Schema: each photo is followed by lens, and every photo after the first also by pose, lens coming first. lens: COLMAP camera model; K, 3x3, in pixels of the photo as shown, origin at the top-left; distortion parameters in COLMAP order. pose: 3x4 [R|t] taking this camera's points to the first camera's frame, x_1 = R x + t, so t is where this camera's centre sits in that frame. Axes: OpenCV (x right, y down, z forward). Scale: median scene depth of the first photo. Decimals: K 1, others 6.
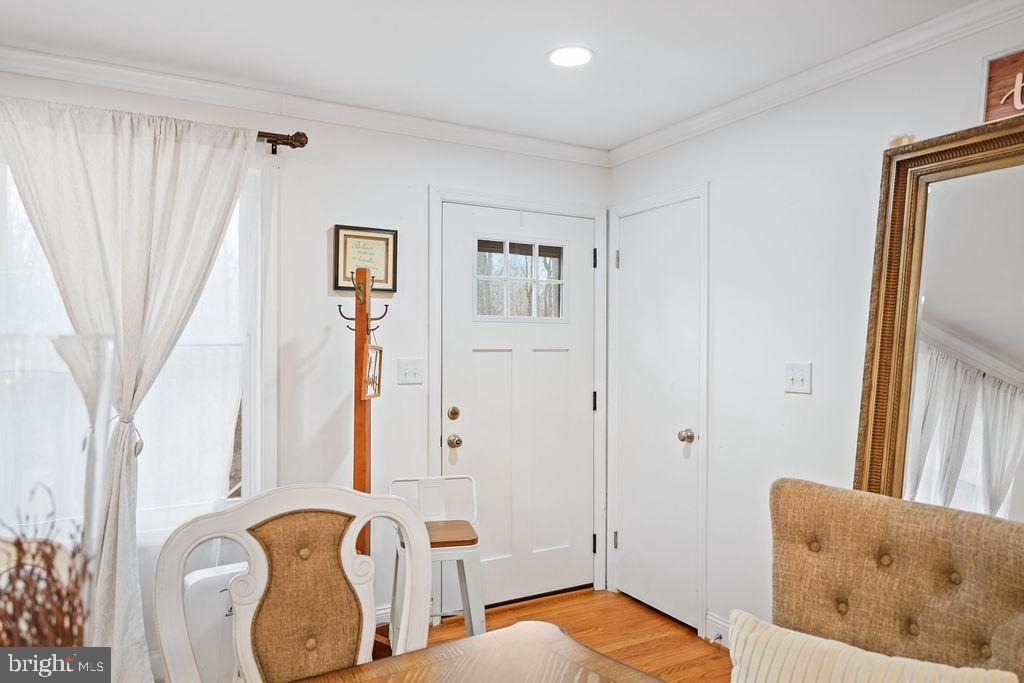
lens RADIAL K [[683.2, 0, 512.0], [0, 683.2, 341.5], [0, 0, 1]] dist [0.004631, 0.001188]
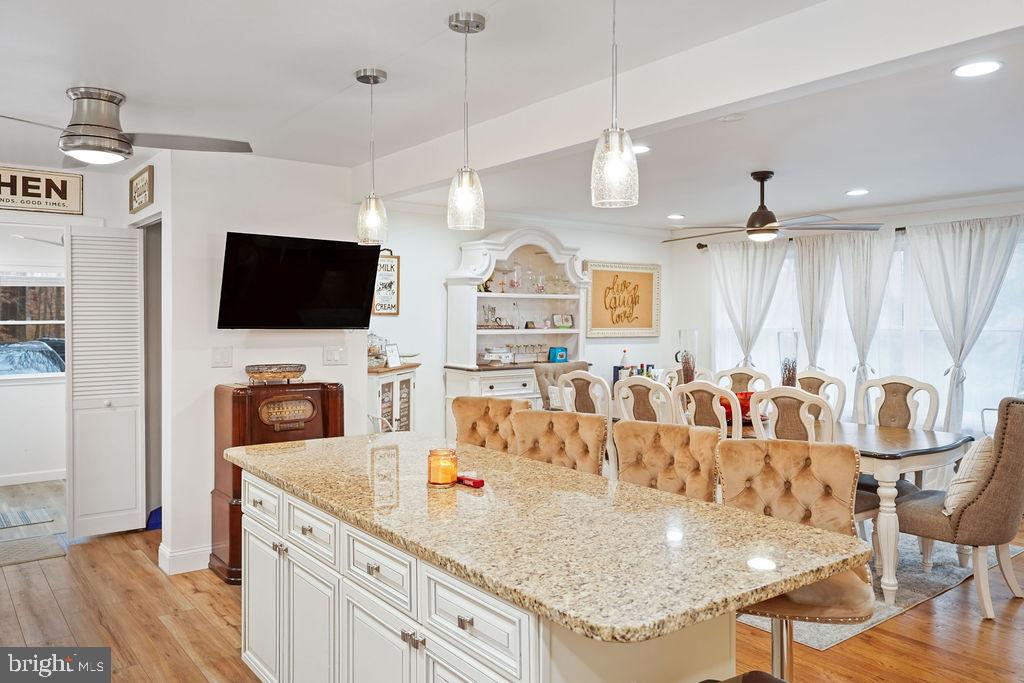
lens RADIAL K [[775.5, 0, 512.0], [0, 775.5, 317.4], [0, 0, 1]] dist [0.003755, -0.001113]
pose [[0.141543, -0.005866, -0.989915, 1.406903], [0.005353, 0.999972, -0.005160, -0.027329], [0.989918, -0.004568, 0.141571, -0.617611]]
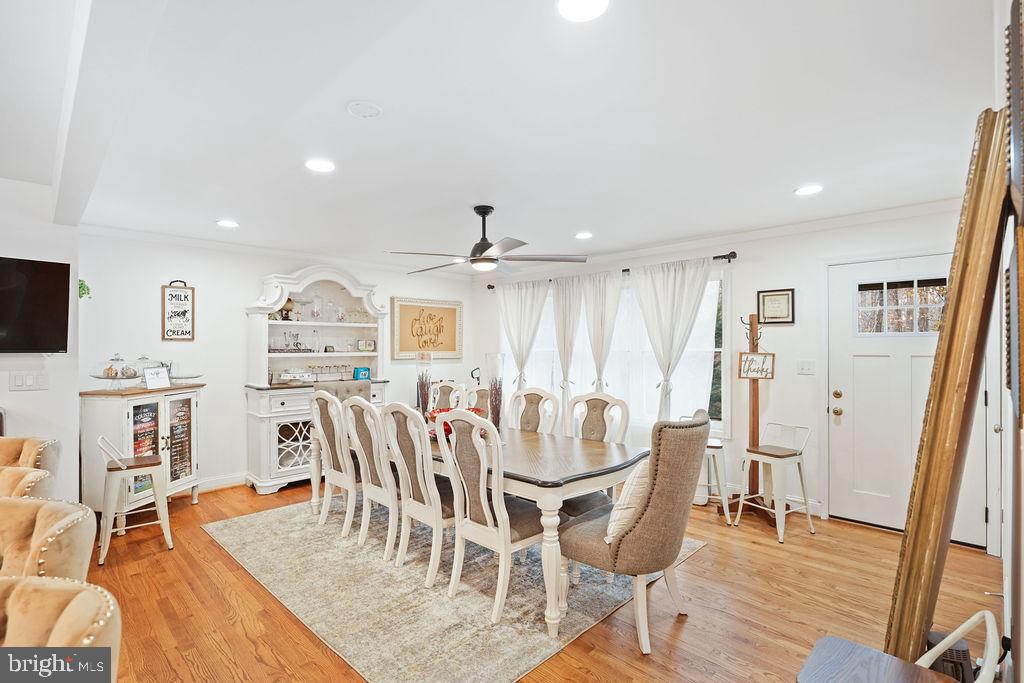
lens RADIAL K [[490.9, 0, 511.4], [0, 490.9, 346.7], [0, 0, 1]] dist [-0.007721, 0.000096]
pose [[0.272059, -0.004813, -0.962268, 0.935488], [0.009077, 0.999956, -0.002436, -0.013852], [0.962238, -0.008072, 0.272091, -0.071784]]
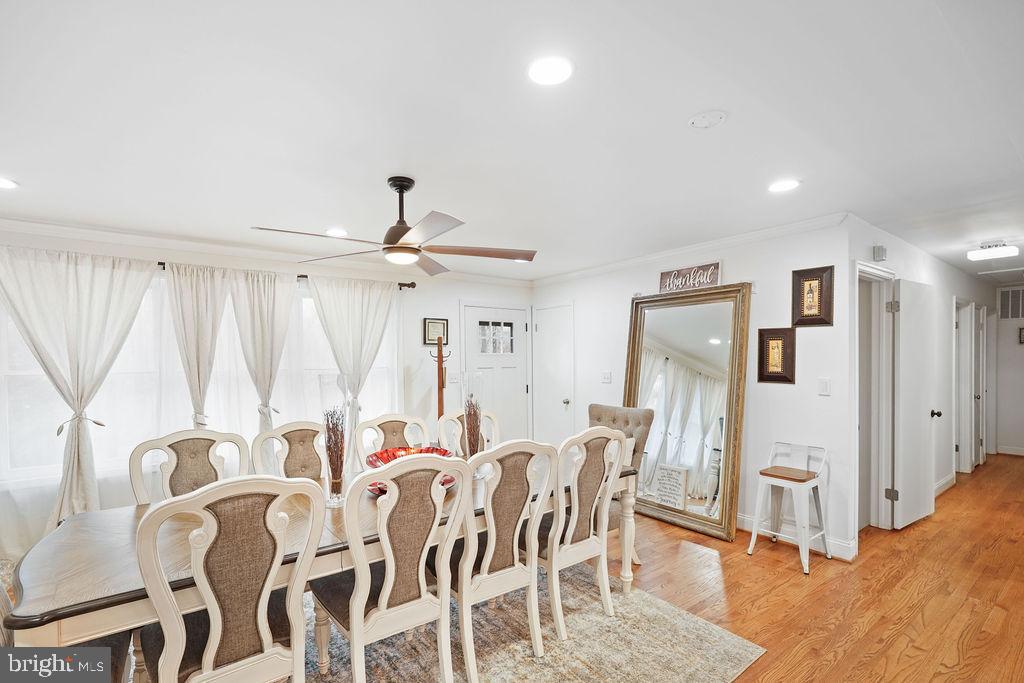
lens RADIAL K [[462.3, 0, 505.5], [0, 462.3, 365.3], [0, 0, 1]] dist [-0.020902, 0.011660]
pose [[0.992370, -0.014707, 0.122419, -0.181754], [0.012433, 0.999736, 0.019318, -0.030777], [-0.122671, -0.017648, 0.992291, -0.696858]]
